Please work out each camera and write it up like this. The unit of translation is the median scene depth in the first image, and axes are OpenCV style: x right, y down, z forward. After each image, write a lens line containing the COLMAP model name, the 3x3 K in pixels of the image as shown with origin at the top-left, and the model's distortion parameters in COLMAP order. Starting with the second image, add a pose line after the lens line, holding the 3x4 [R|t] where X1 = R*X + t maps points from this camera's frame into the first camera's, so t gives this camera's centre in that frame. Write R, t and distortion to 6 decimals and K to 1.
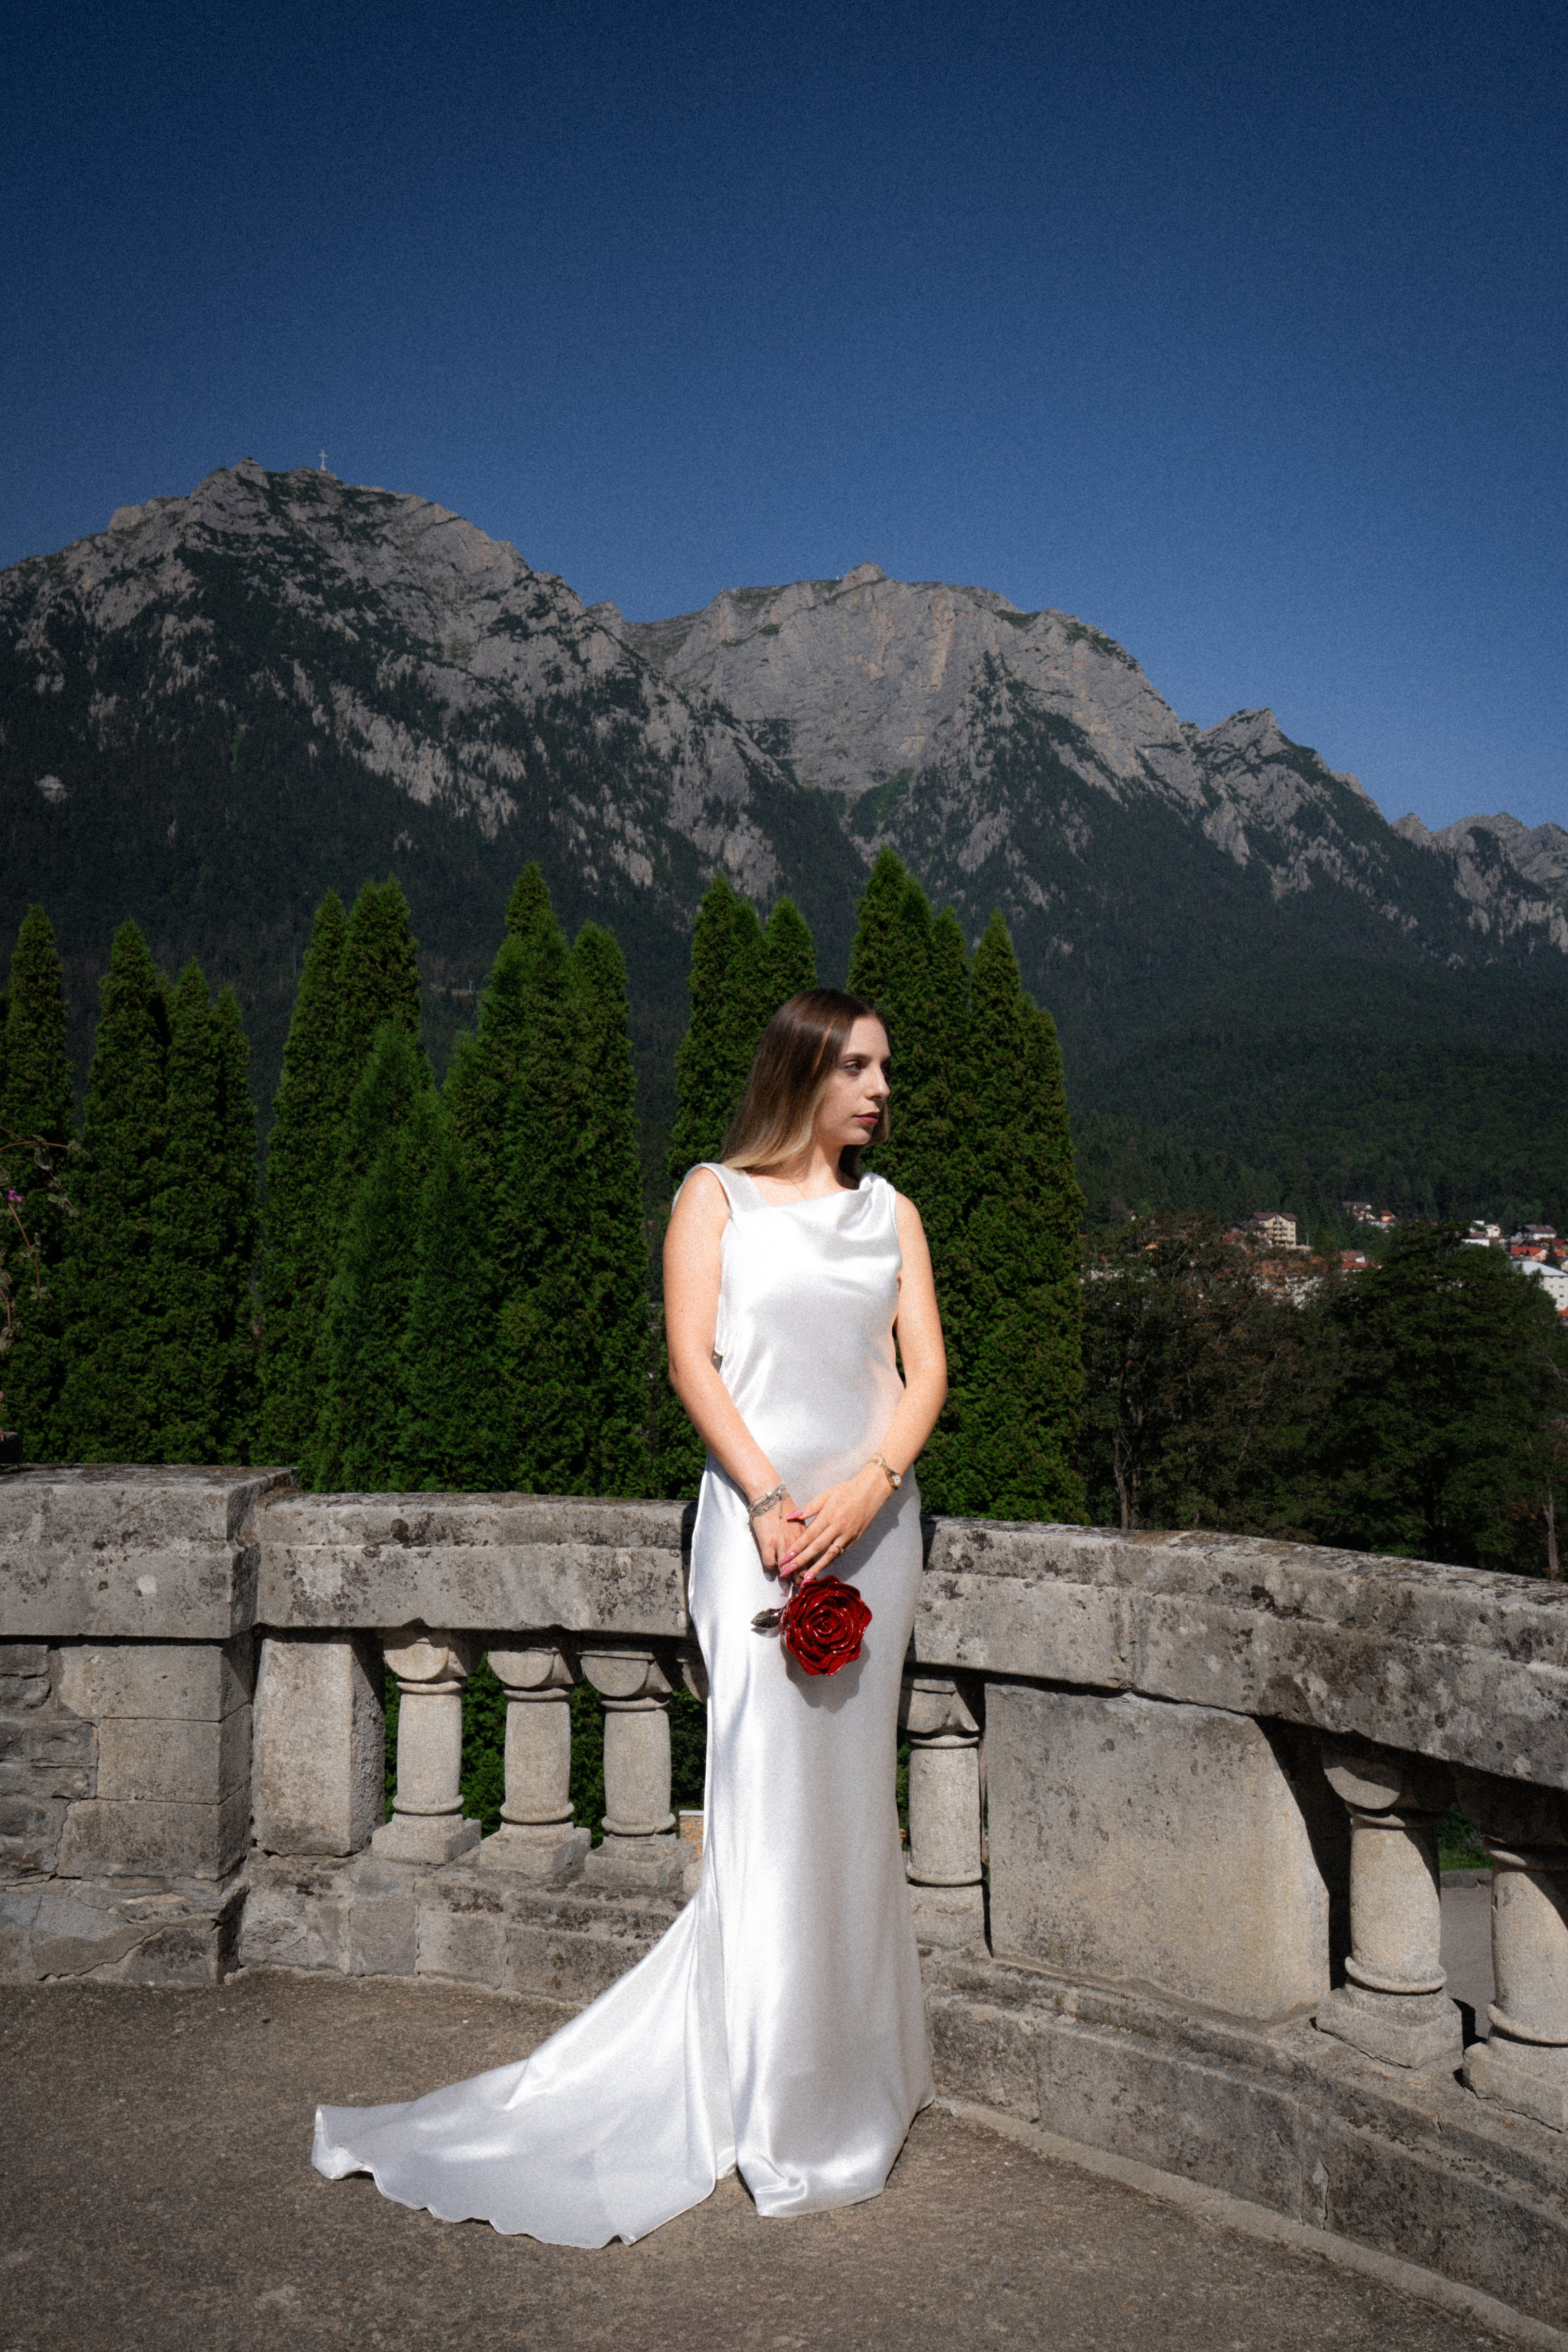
lens RADIAL K [[2090.4, 0, 786.1], [0, 2090.4, 1156.1], [0, 0, 1]] dist [0.017679, 0.062573]
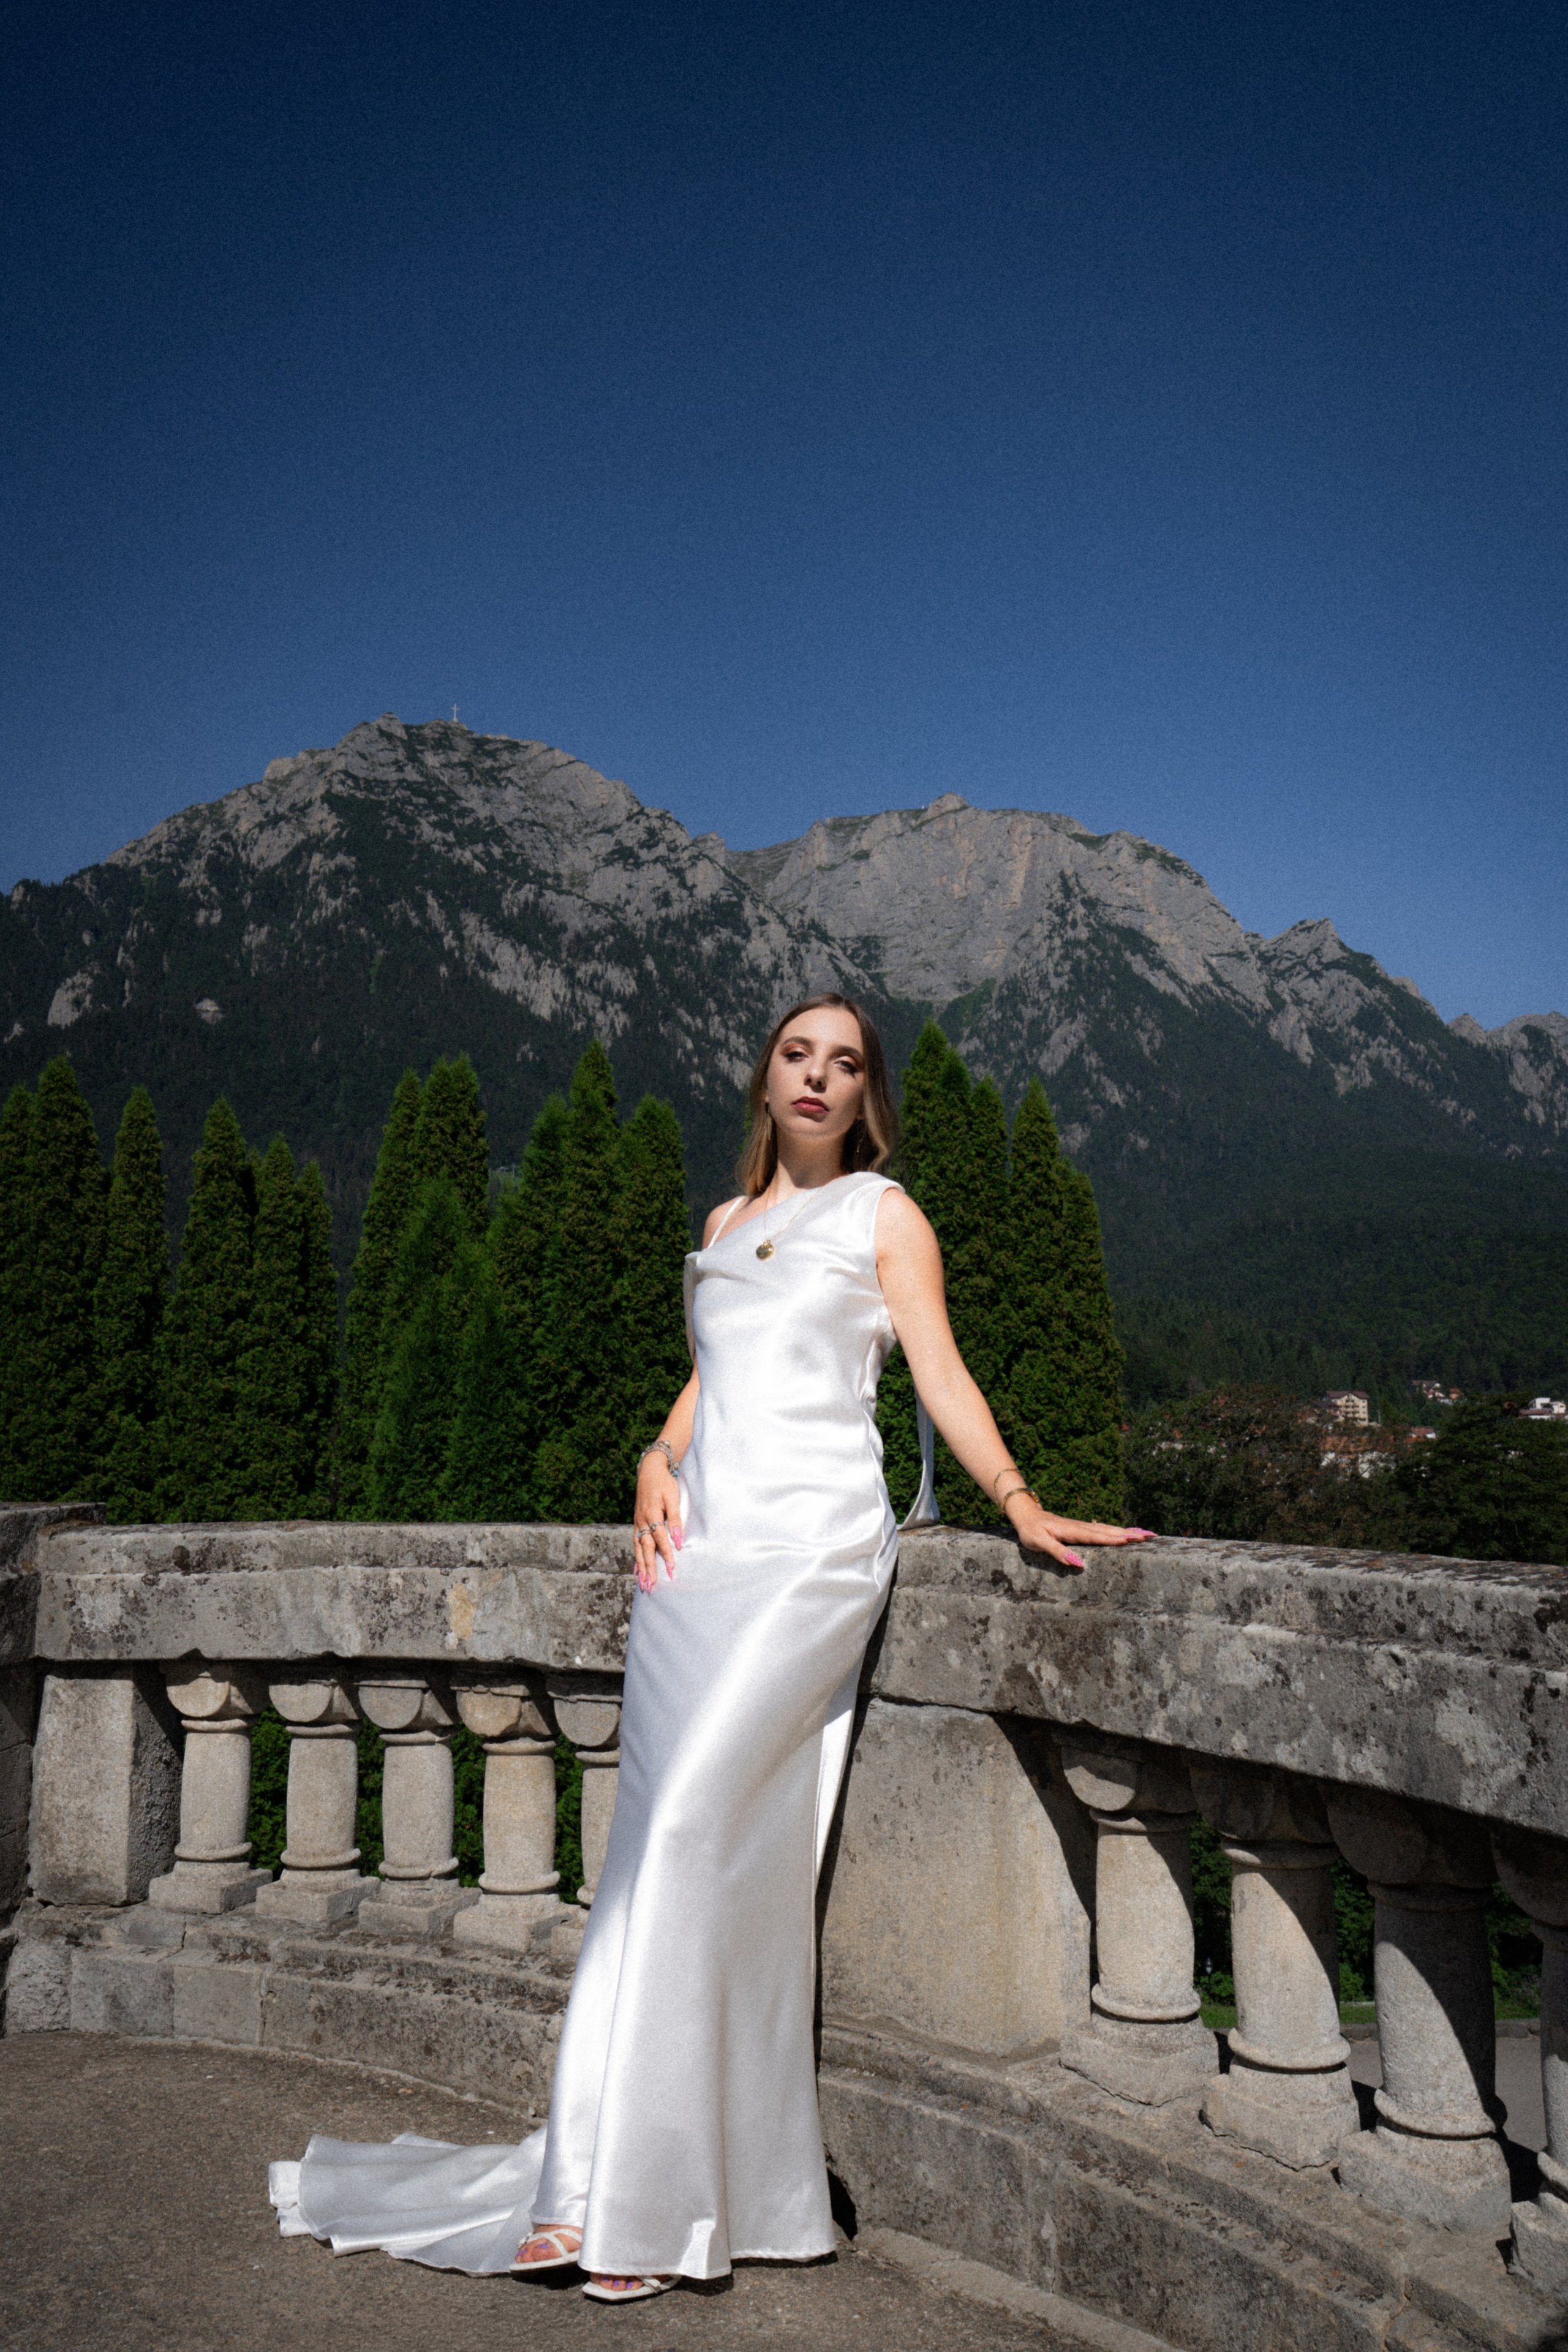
lens RADIAL K [[1955.8, 0, 791.1], [0, 1955.8, 1197.4], [0, 0, 1]] dist [0.006910, 0.058735]
pose [[0.998888, -0.011124, -0.045819, 0.136064], [0.007720, 0.997242, -0.073821, 0.081379], [0.046514, 0.073386, 0.996218, 0.103860]]
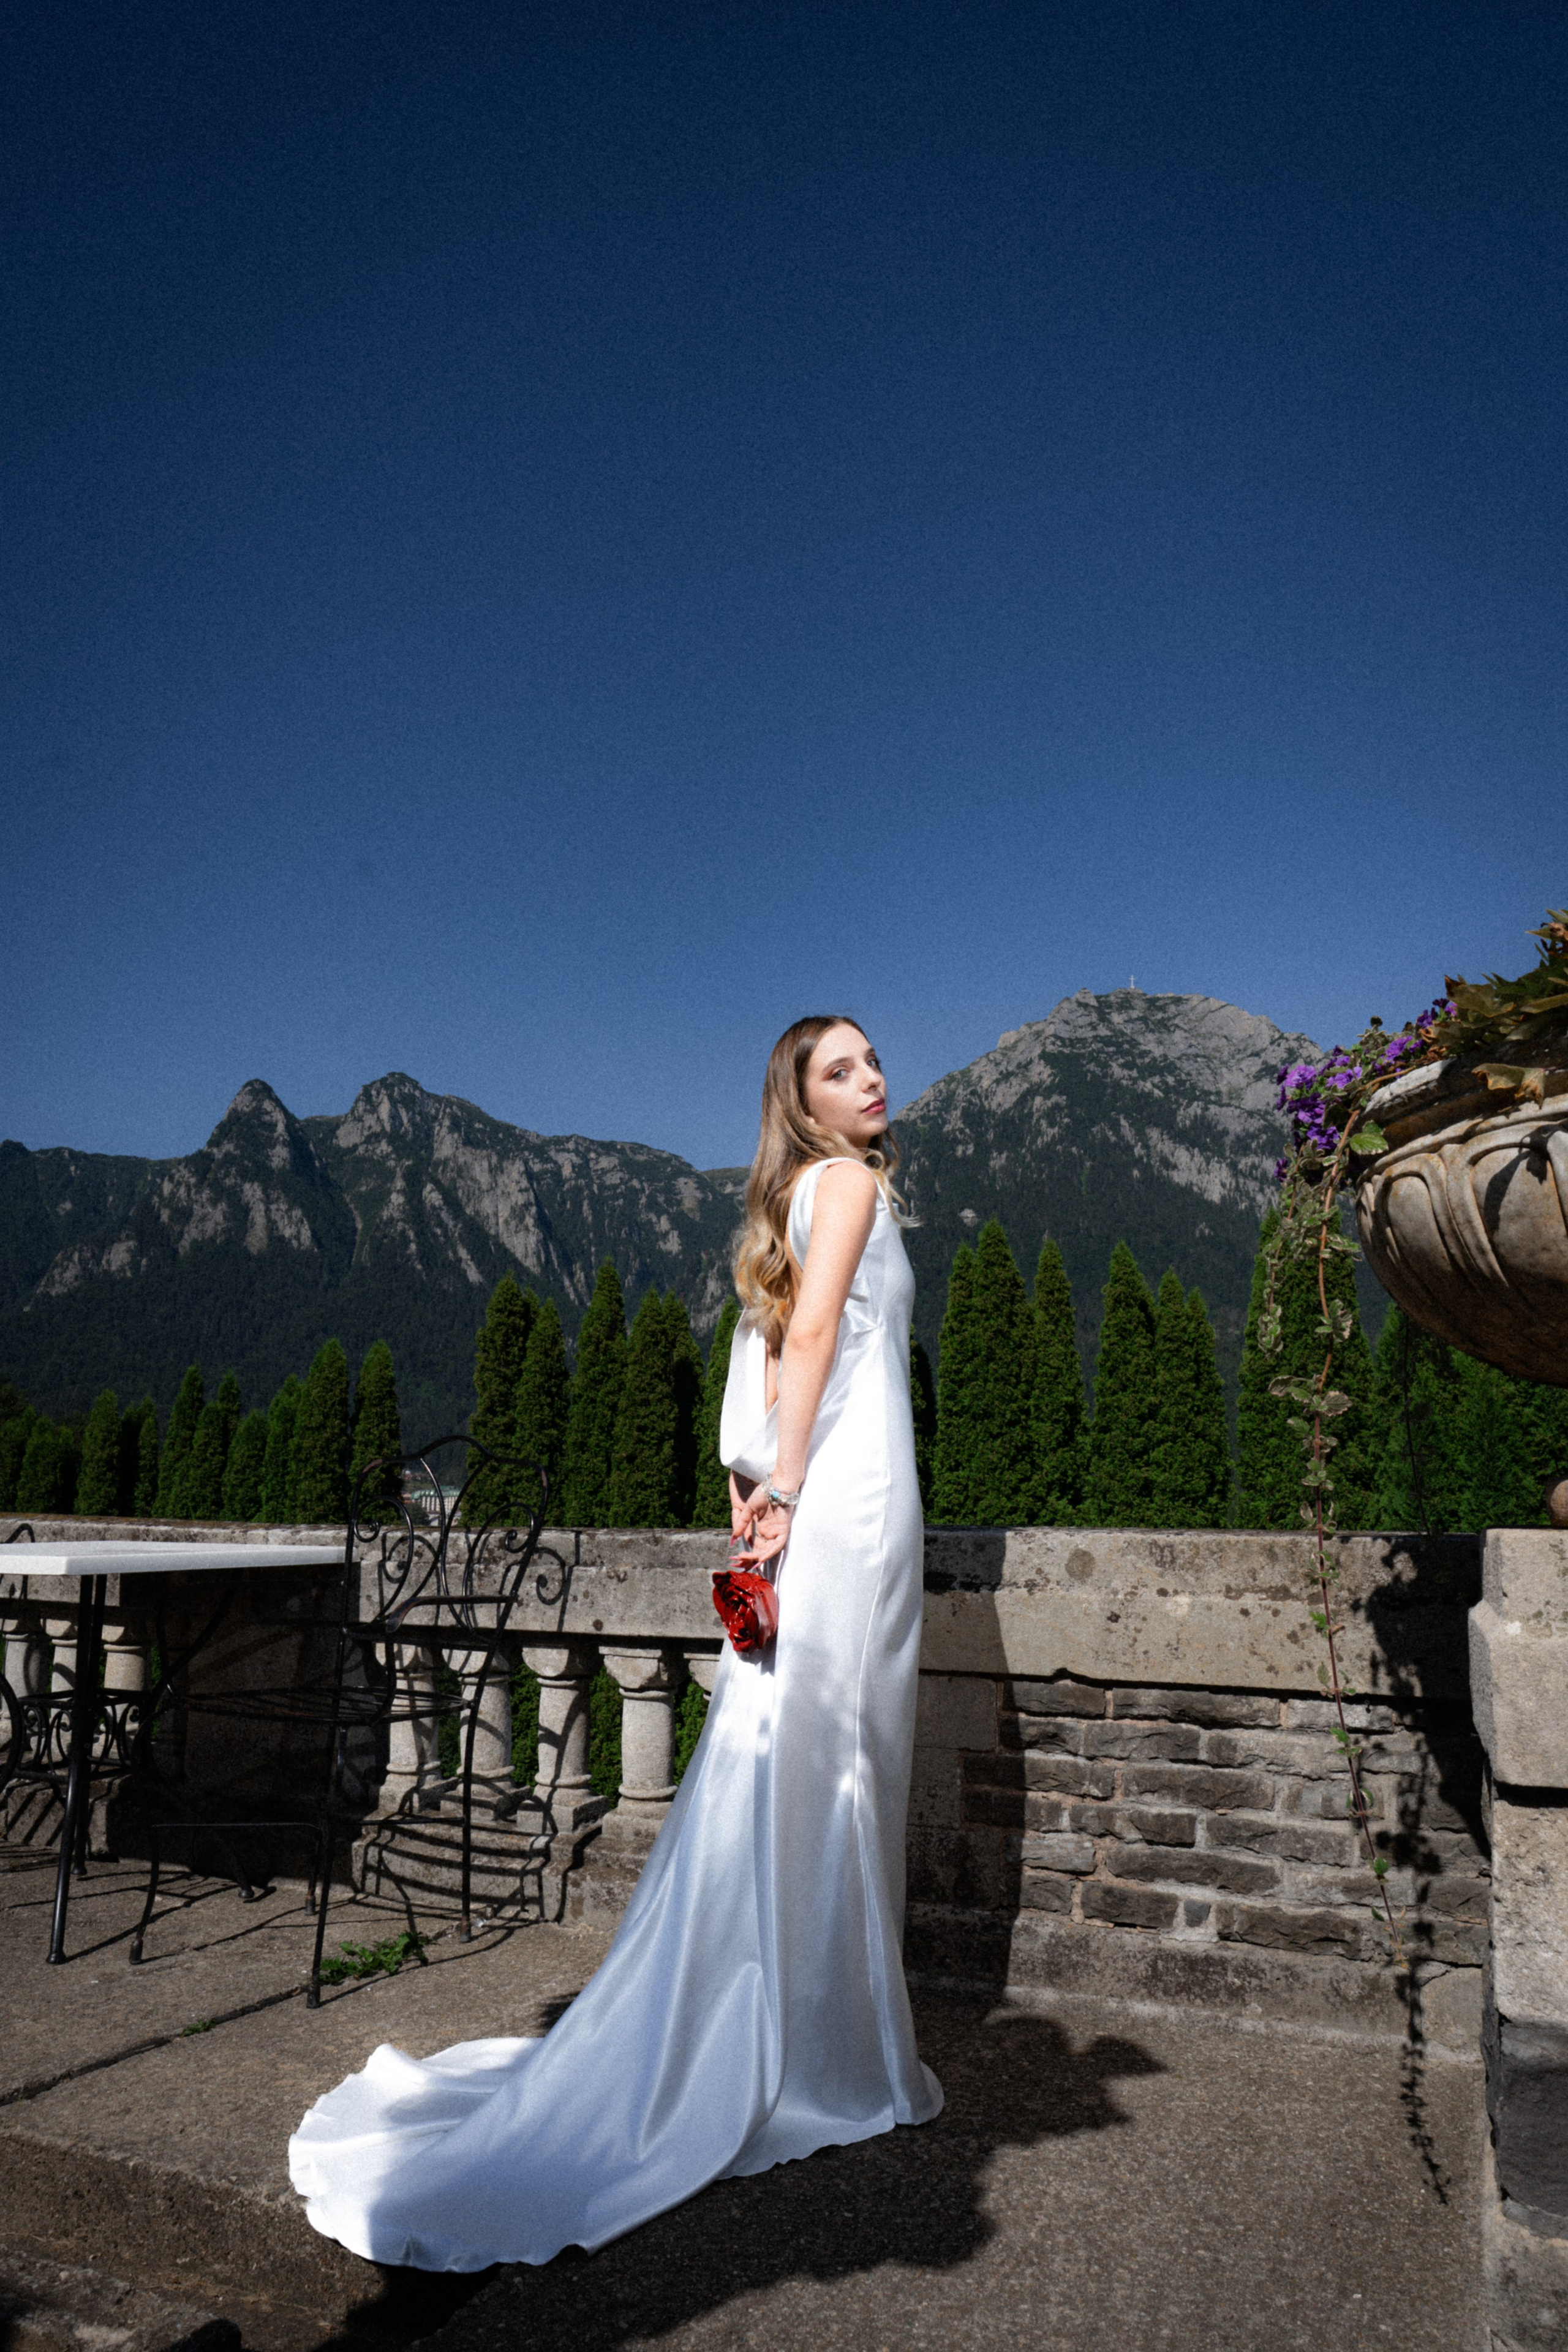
lens RADIAL K [[1463.8, 0, 802.3], [0, 1463.8, 1262.0], [0, 0, 1]] dist [-0.052376, 0.037751]
pose [[0.898451, -0.081720, -0.431402, -0.558632], [0.024123, 0.990230, -0.137339, 0.126781], [0.438411, 0.112985, 0.891645, 0.512145]]
